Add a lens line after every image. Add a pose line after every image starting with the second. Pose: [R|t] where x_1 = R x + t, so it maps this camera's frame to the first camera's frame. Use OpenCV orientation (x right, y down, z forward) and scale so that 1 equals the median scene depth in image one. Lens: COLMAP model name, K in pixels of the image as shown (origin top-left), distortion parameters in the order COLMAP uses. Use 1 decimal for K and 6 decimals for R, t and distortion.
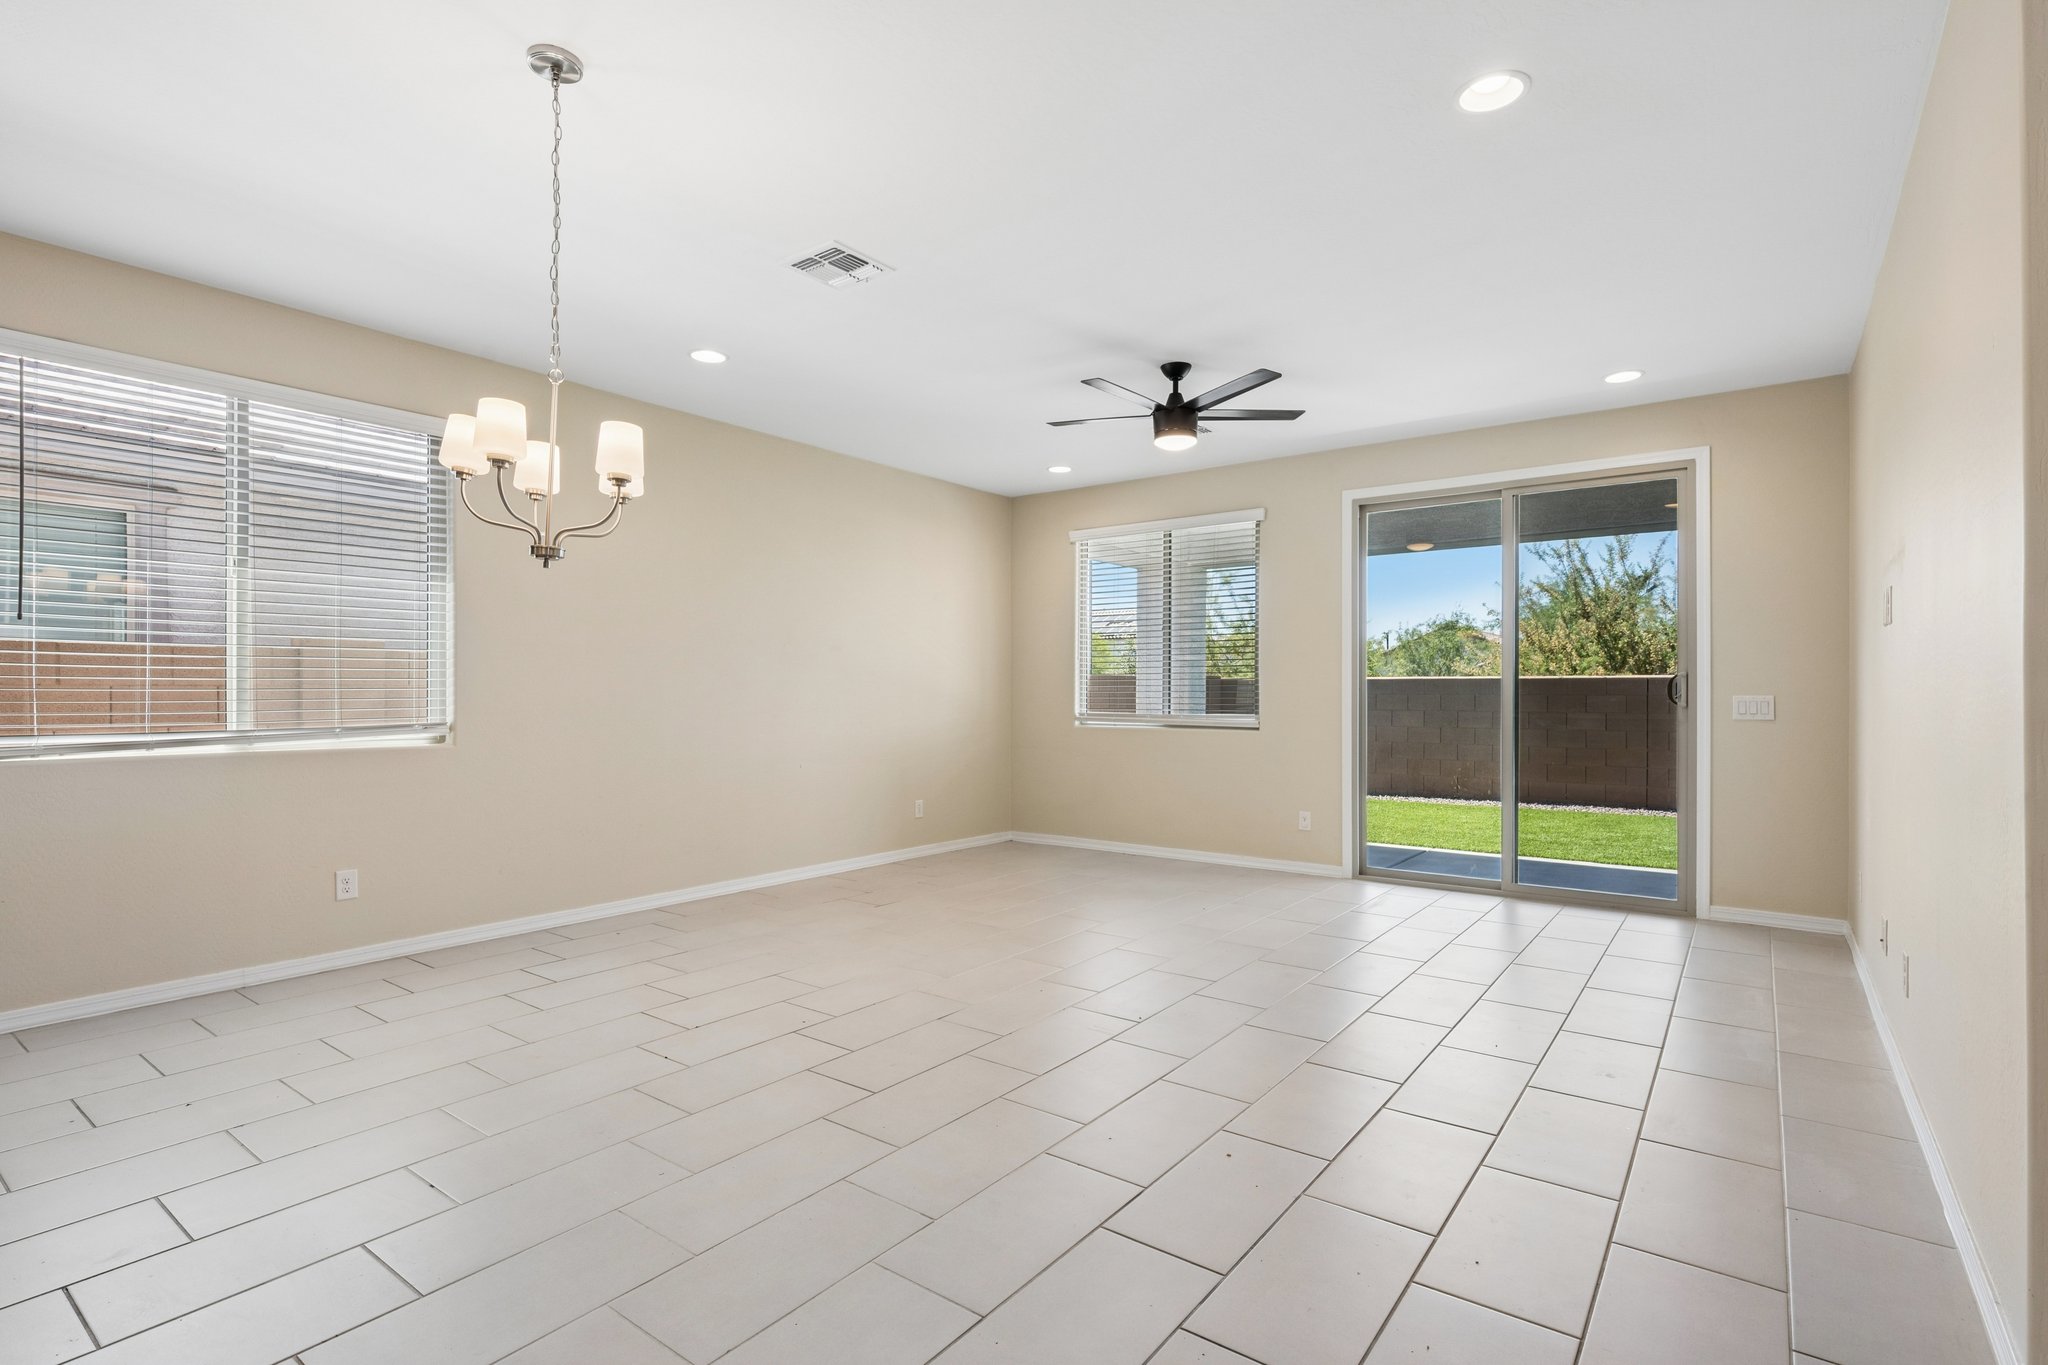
lens RADIAL K [[970.1, 0, 1035.2], [0, 970.1, 692.5], [0, 0, 1]] dist [-0.005954, 0.001184]
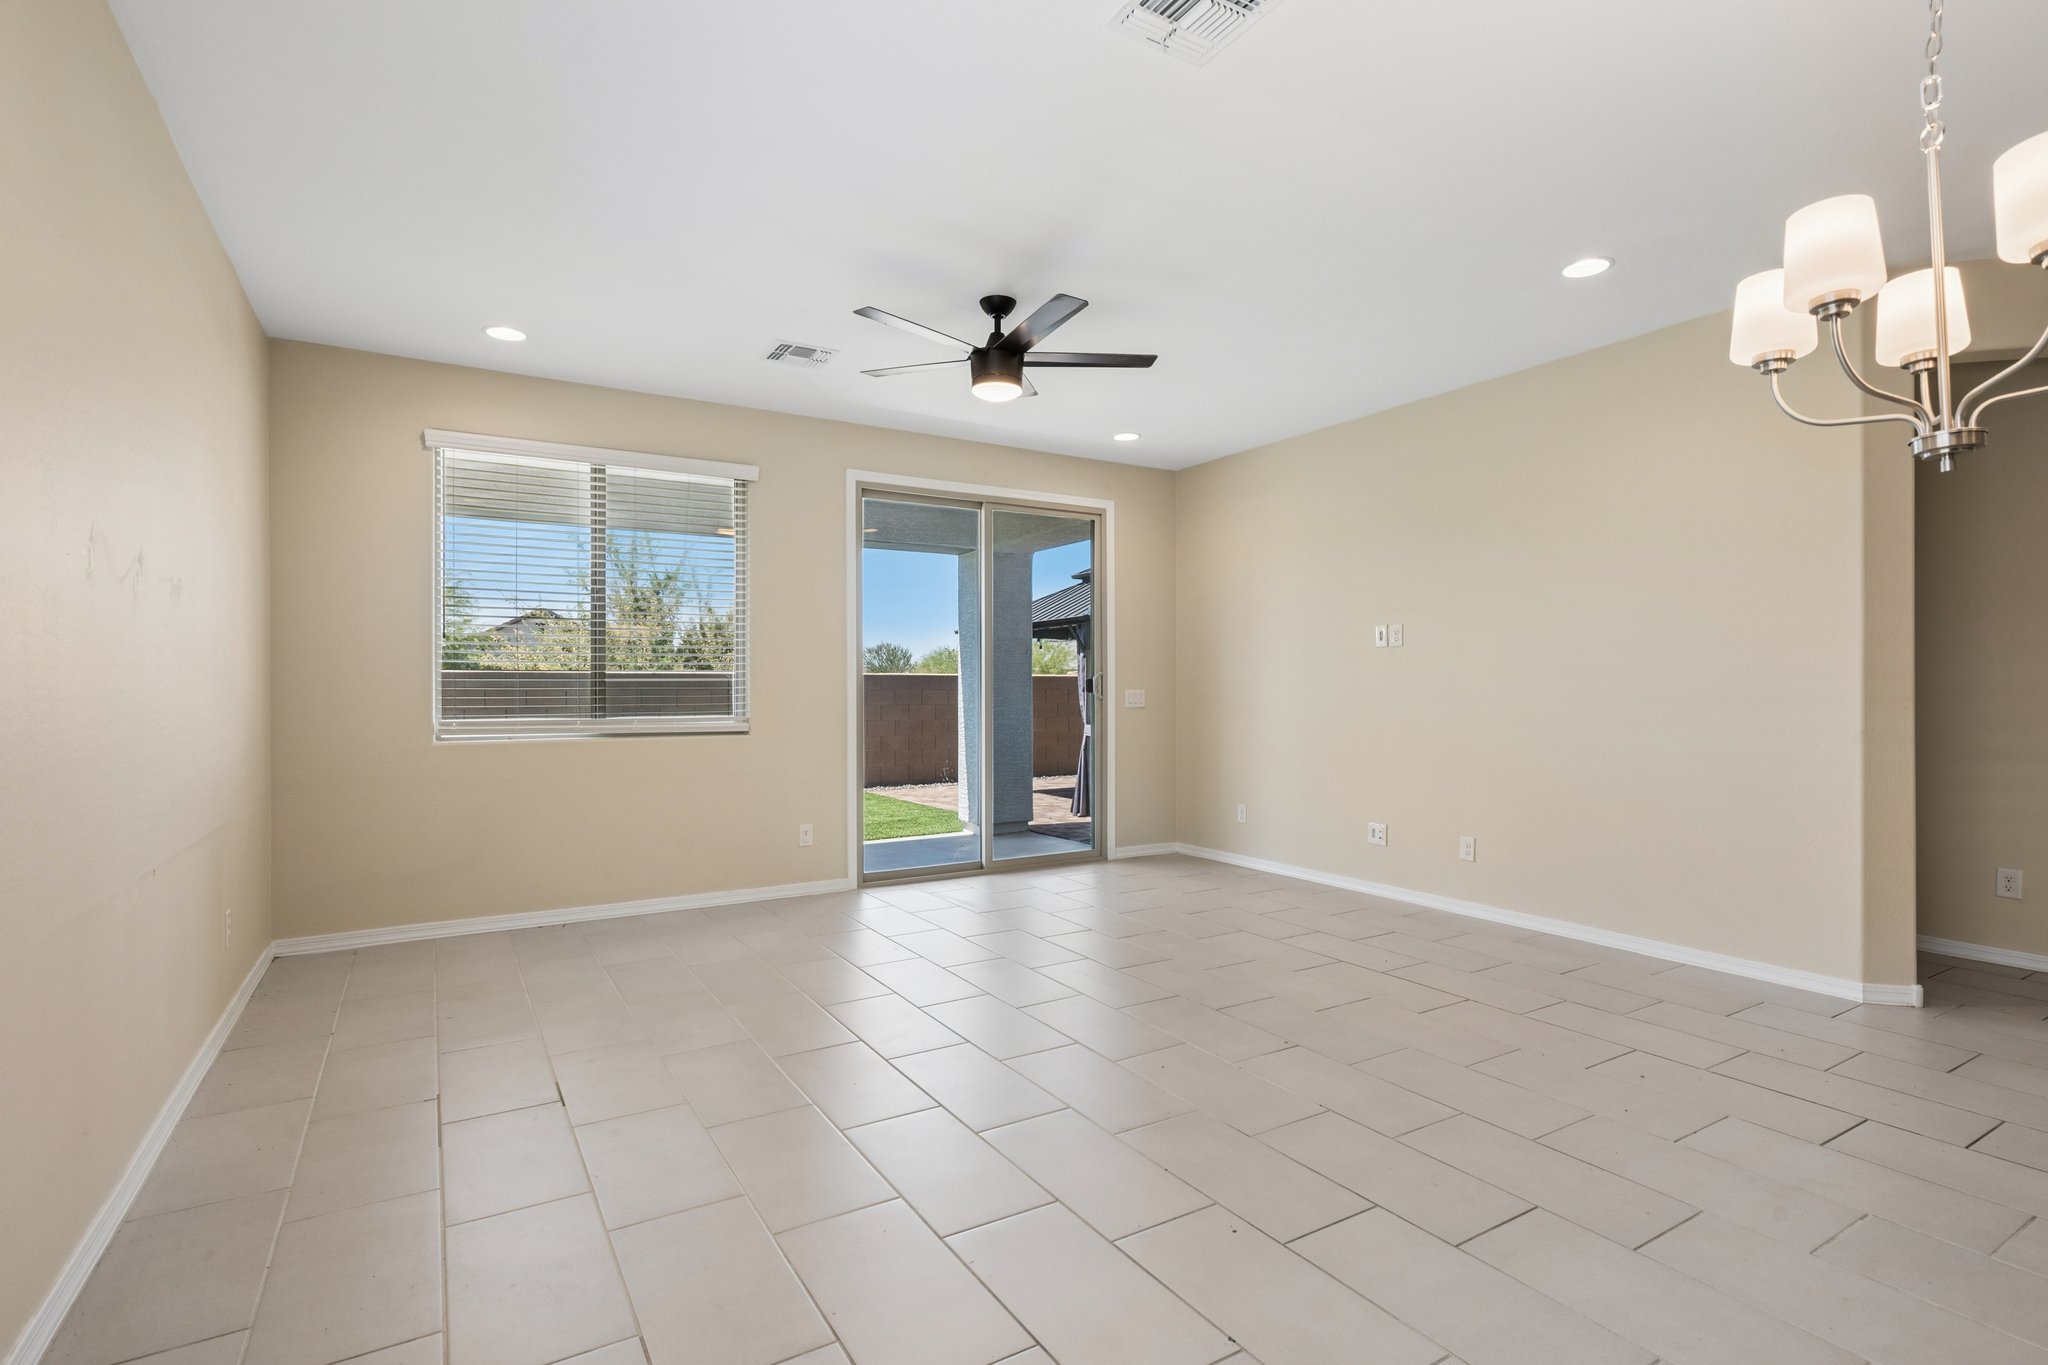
lens RADIAL K [[970.1, 0, 1030.4], [0, 970.1, 681.7], [0, 0, 1]] dist [-0.005954, 0.001184]
pose [[0.370161, 0.003574, 0.928961, -0.474617], [0.001572, 0.999989, -0.004474, -0.001578], [-0.928966, 0.003116, 0.370151, 0.501844]]
